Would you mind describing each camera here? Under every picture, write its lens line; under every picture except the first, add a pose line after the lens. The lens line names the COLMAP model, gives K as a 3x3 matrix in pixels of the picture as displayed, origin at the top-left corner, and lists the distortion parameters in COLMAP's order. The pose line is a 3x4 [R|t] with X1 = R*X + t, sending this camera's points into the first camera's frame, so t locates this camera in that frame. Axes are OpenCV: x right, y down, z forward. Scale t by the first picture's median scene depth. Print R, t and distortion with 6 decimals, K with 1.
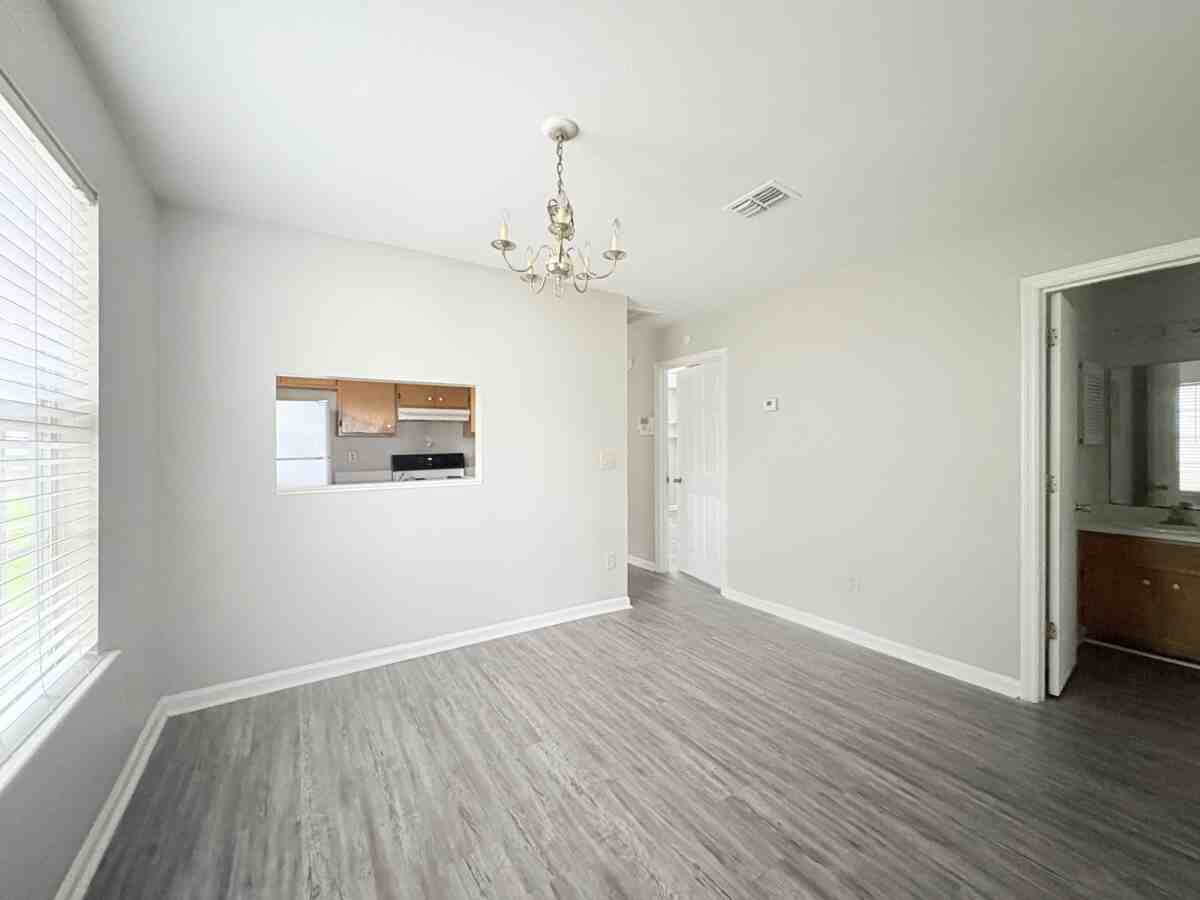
lens RADIAL K [[478.5, 0, 600.0], [0, 478.5, 450.0], [0, 0, 1]] dist [0.003002, -0.000413]
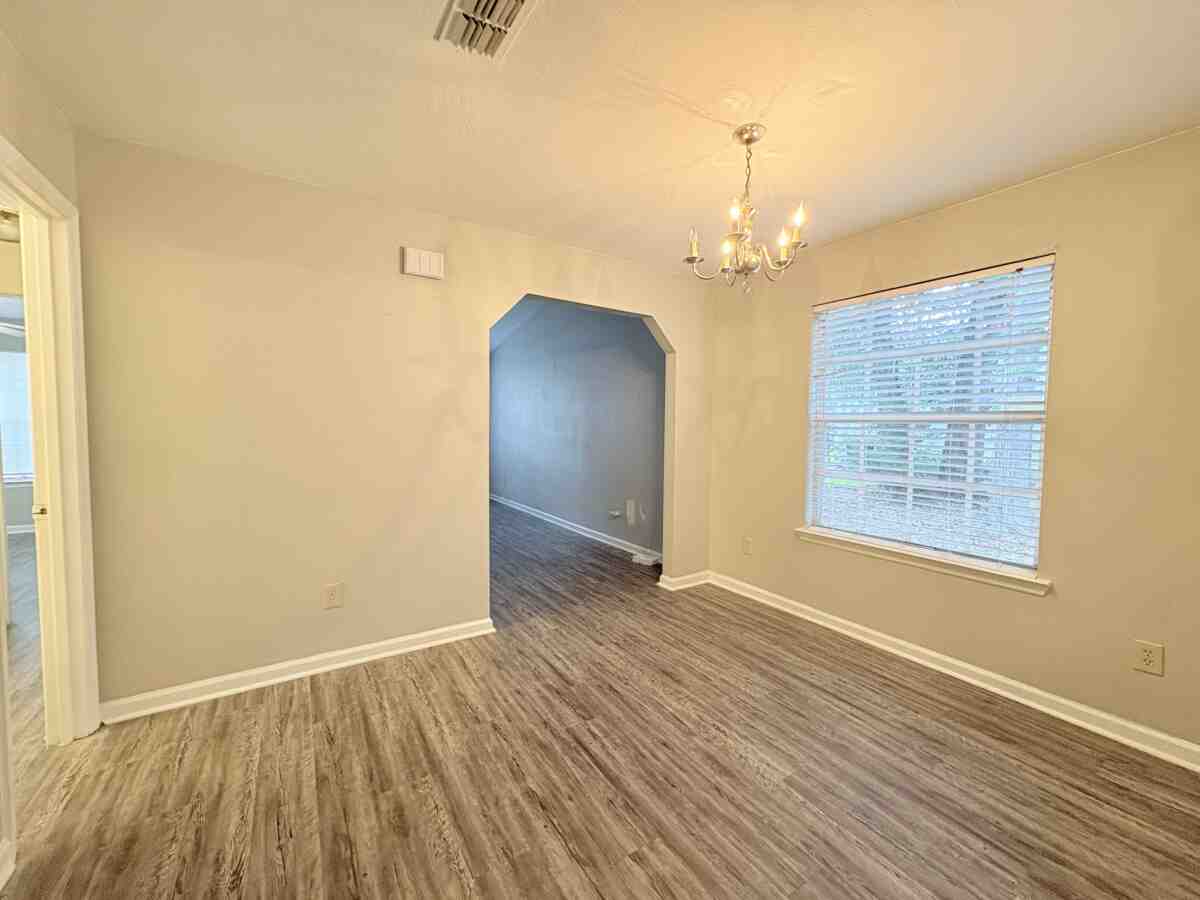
lens RADIAL K [[478.5, 0, 600.0], [0, 478.5, 450.0], [0, 0, 1]] dist [0.003002, -0.000413]
pose [[-0.999945, -0.010446, 0.001308, 0.221707], [-0.010344, 0.997993, 0.062475, -0.024887], [-0.001958, 0.062458, -0.998046, 1.928032]]
